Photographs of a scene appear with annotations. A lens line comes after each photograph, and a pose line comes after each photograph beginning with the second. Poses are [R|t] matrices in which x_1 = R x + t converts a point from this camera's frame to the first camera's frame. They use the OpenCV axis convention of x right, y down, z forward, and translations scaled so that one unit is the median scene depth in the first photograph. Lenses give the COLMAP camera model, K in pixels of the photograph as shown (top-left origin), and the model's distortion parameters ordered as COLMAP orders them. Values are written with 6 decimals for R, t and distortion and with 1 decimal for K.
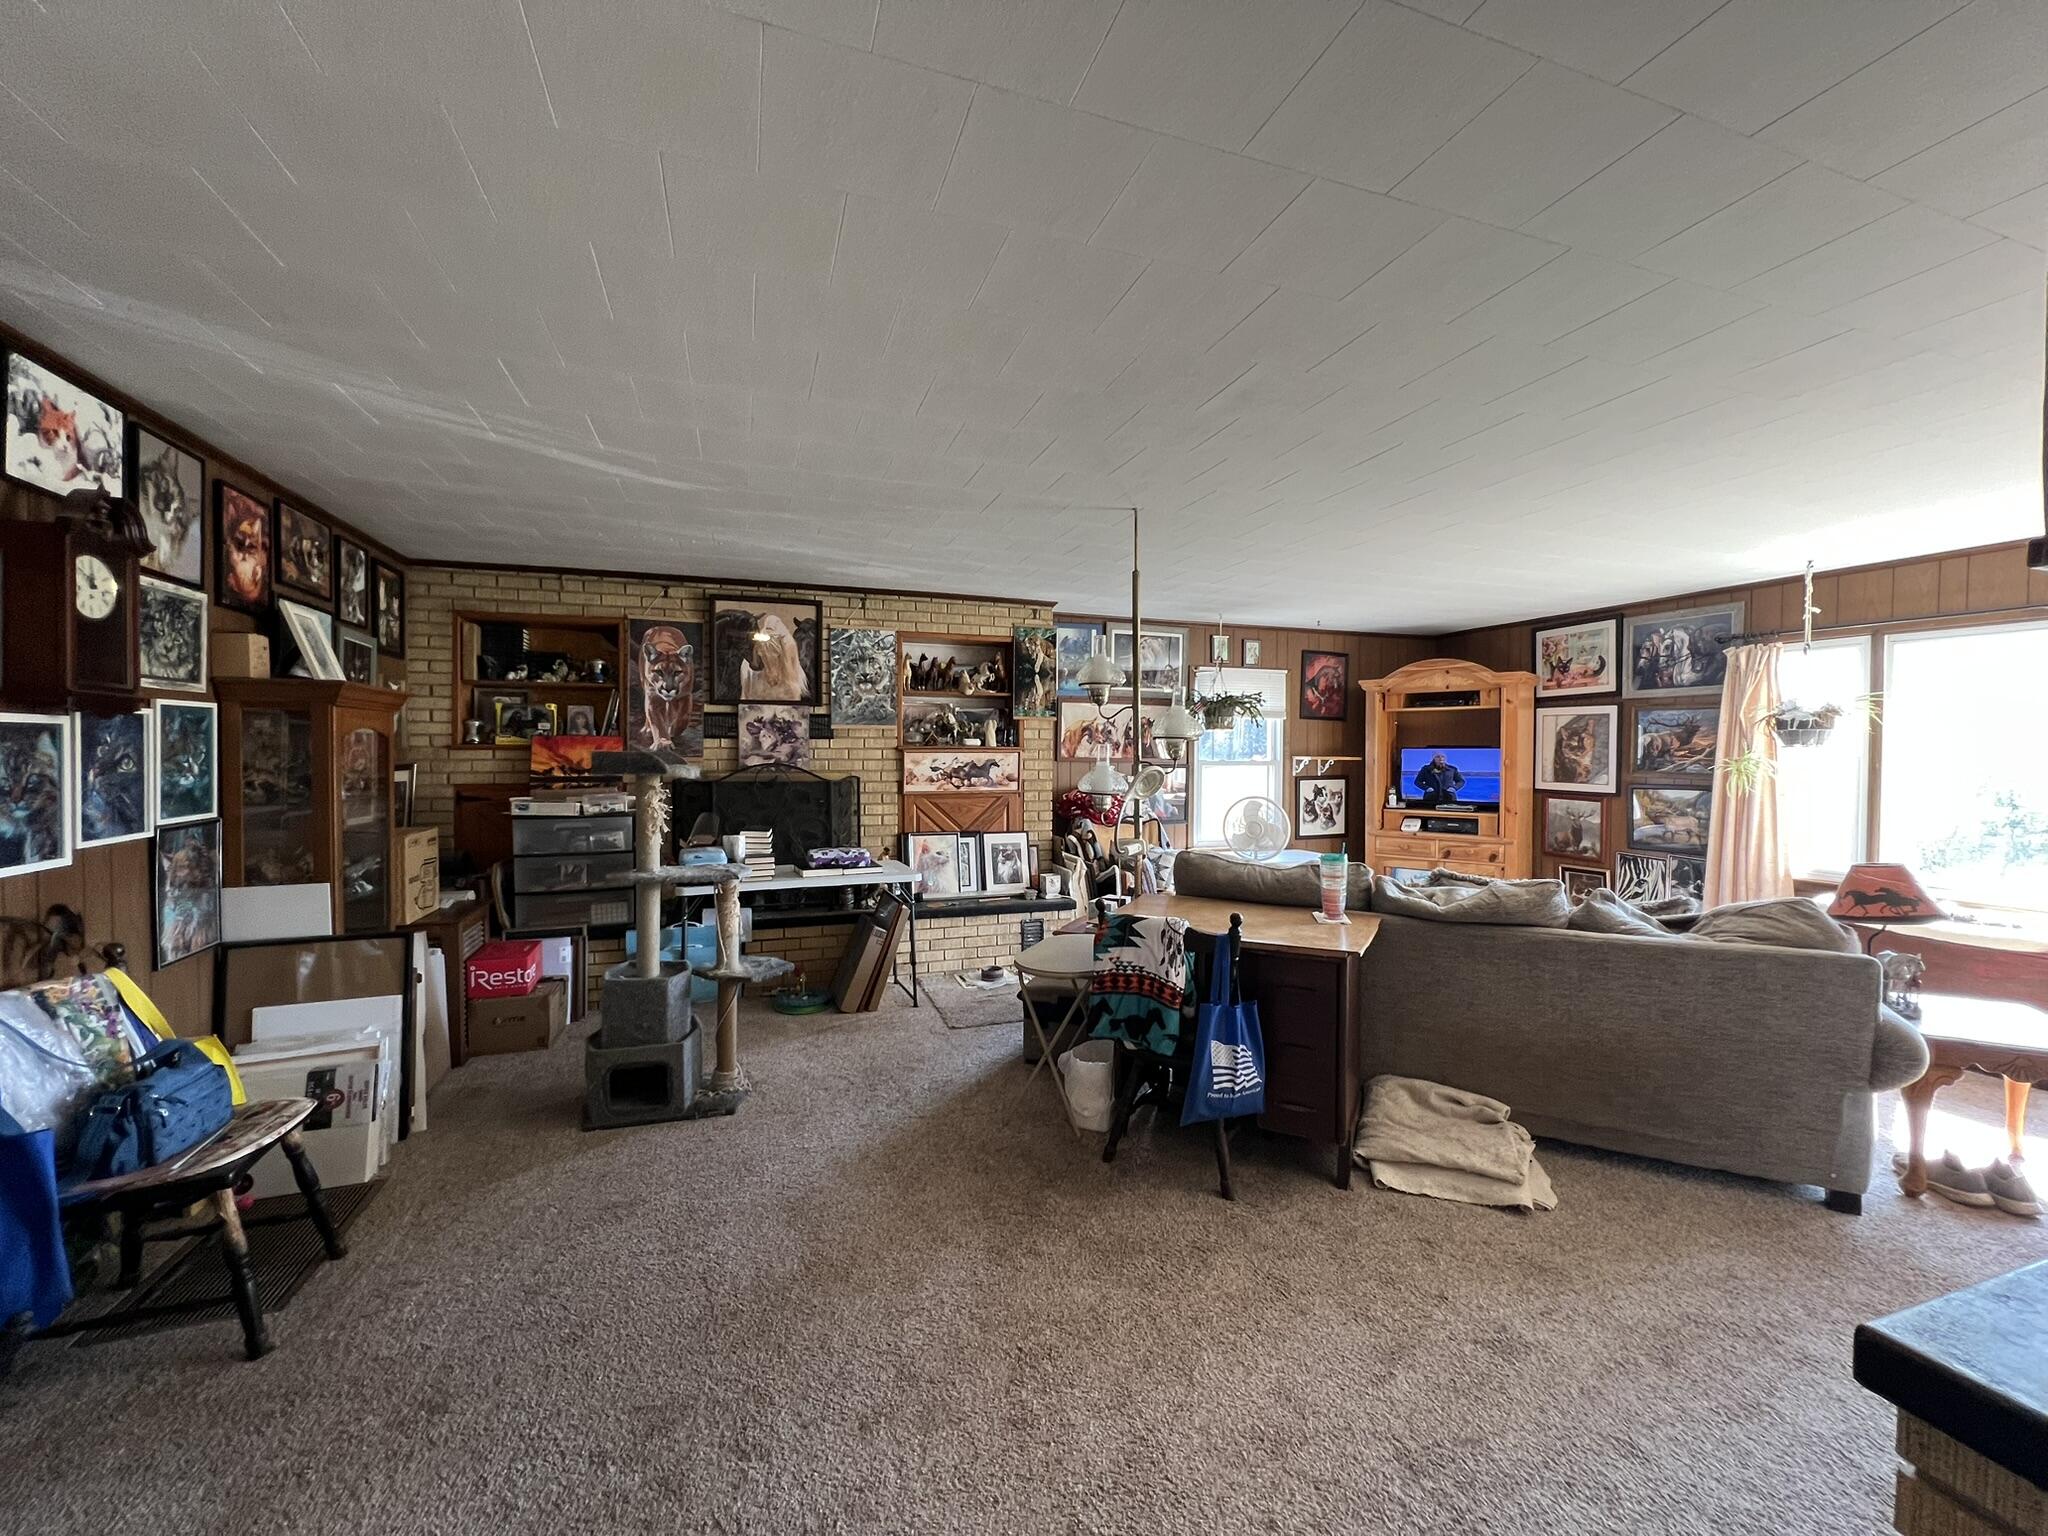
lens RADIAL K [[816.2, 0, 1025.2], [0, 816.2, 768.9], [0, 0, 1]] dist [-0.001907, 0.000060]
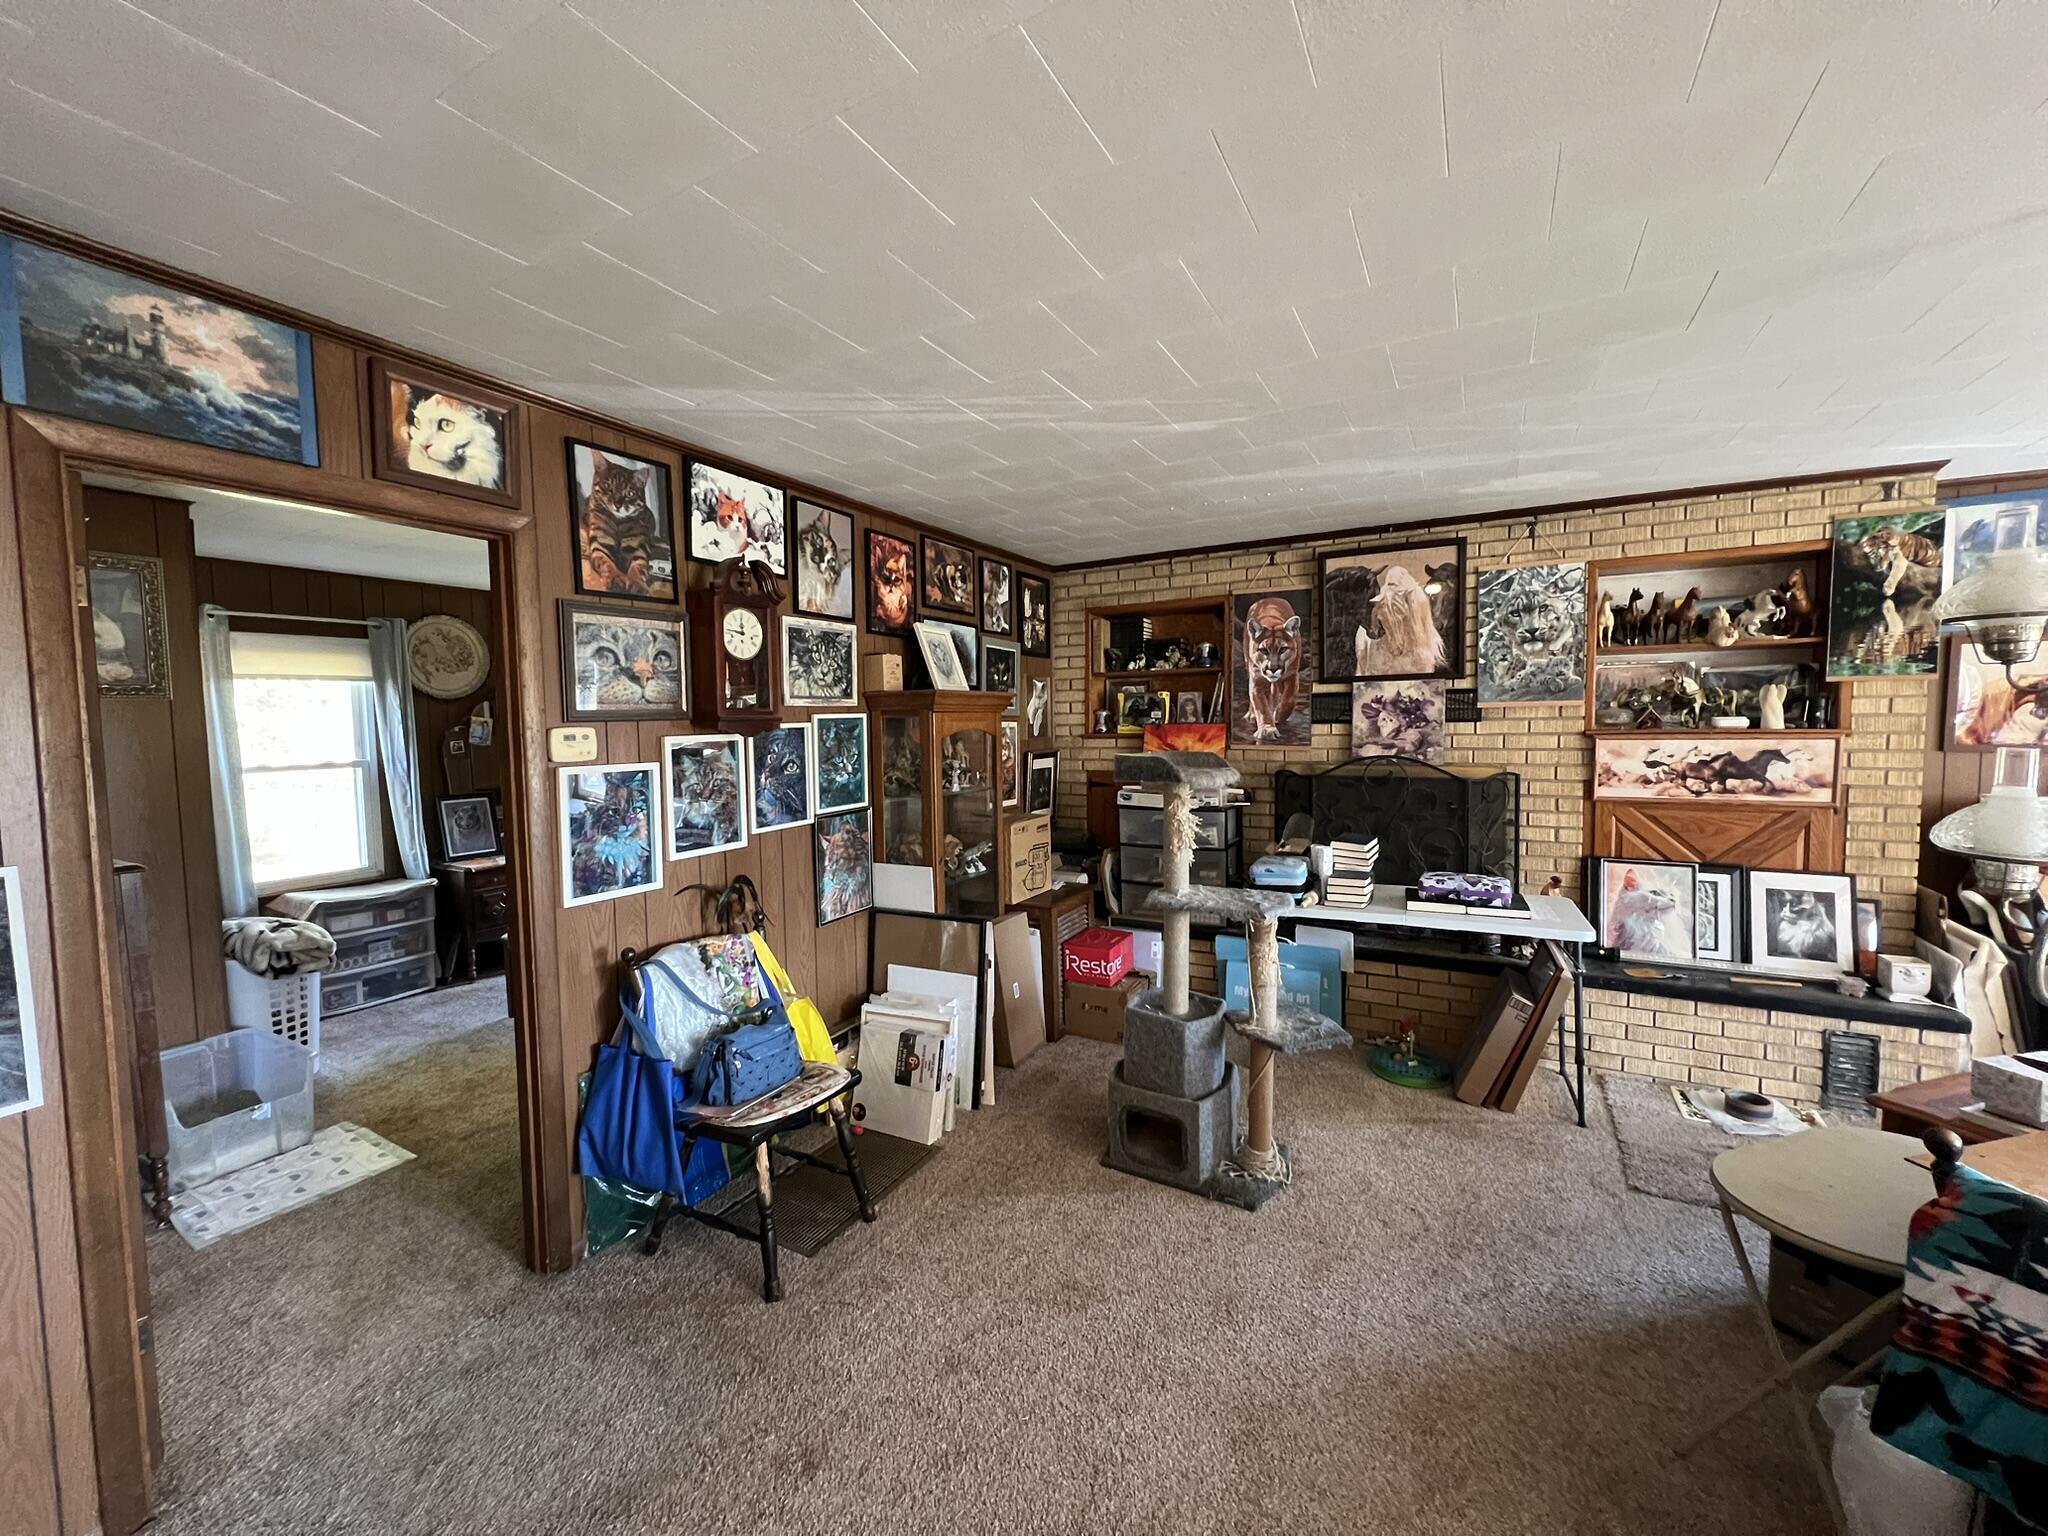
lens RADIAL K [[816.2, 0, 1024.1], [0, 816.2, 768.0], [0, 0, 1]] dist [-0.001907, 0.000060]
pose [[0.661994, 0.030863, -0.748874, 0.048538], [0.002166, 0.999069, 0.043088, -0.027980], [0.749506, -0.030146, 0.661310, 0.199127]]
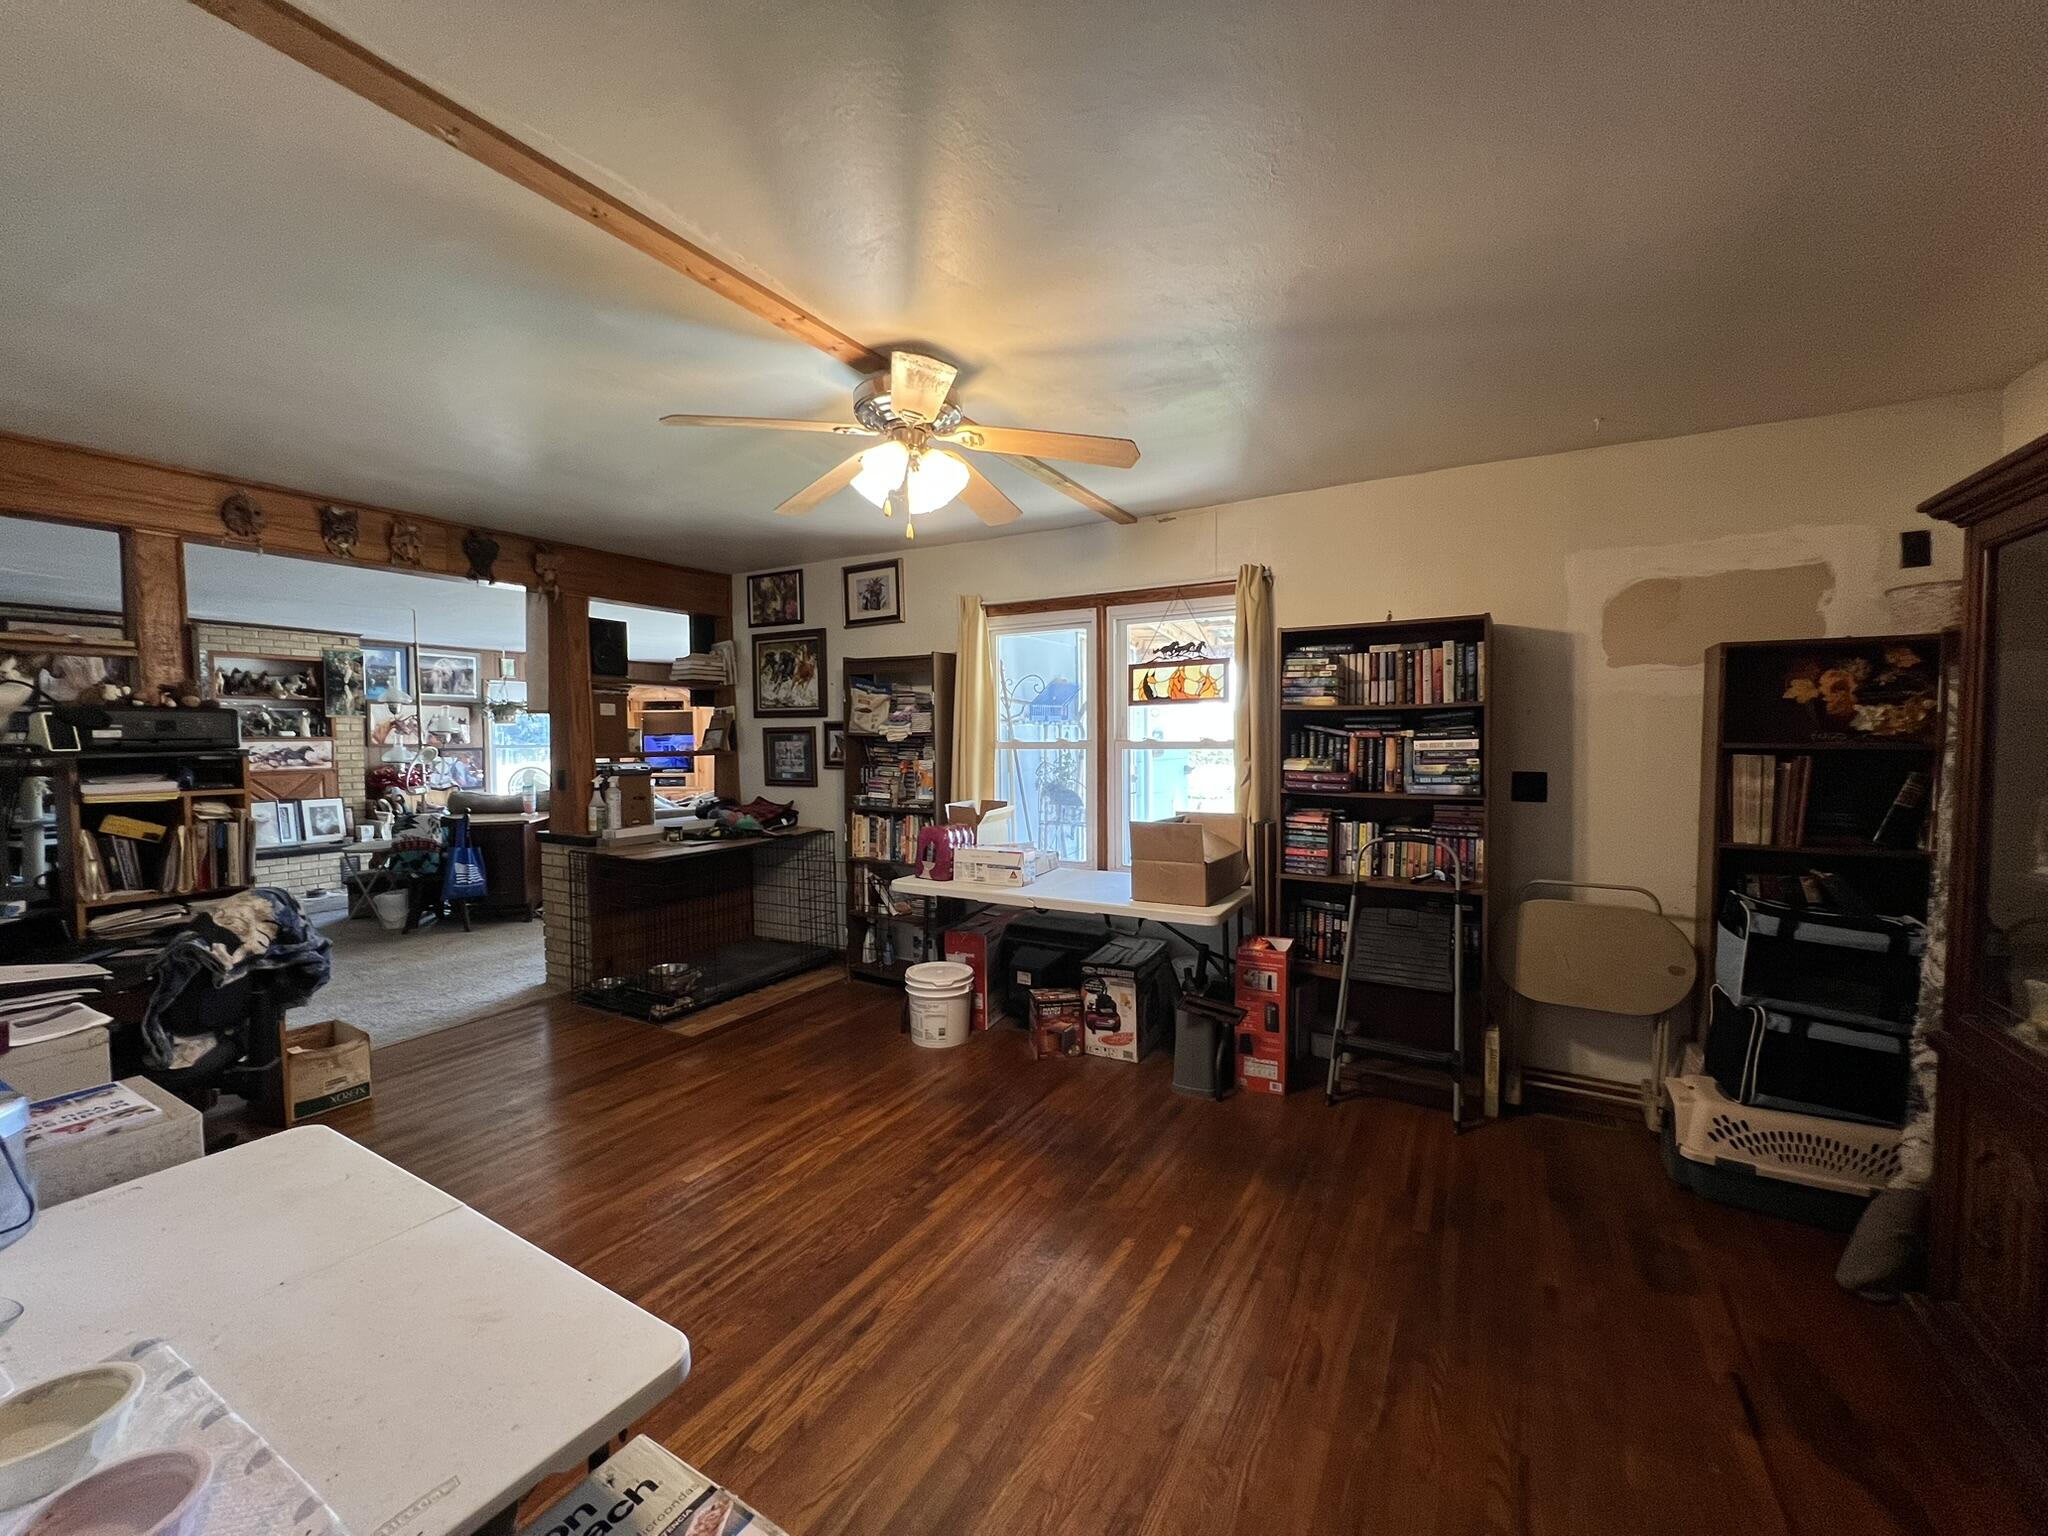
lens RADIAL K [[816.5, 0, 1019.7], [0, 816.5, 767.4], [0, 0, 1]] dist [-0.000147, 0.000316]
pose [[0.758802, -0.033697, 0.650449, -0.027805], [0.023410, 0.999427, 0.024466, 0.020489], [-0.650900, -0.003338, 0.759156, -0.906408]]
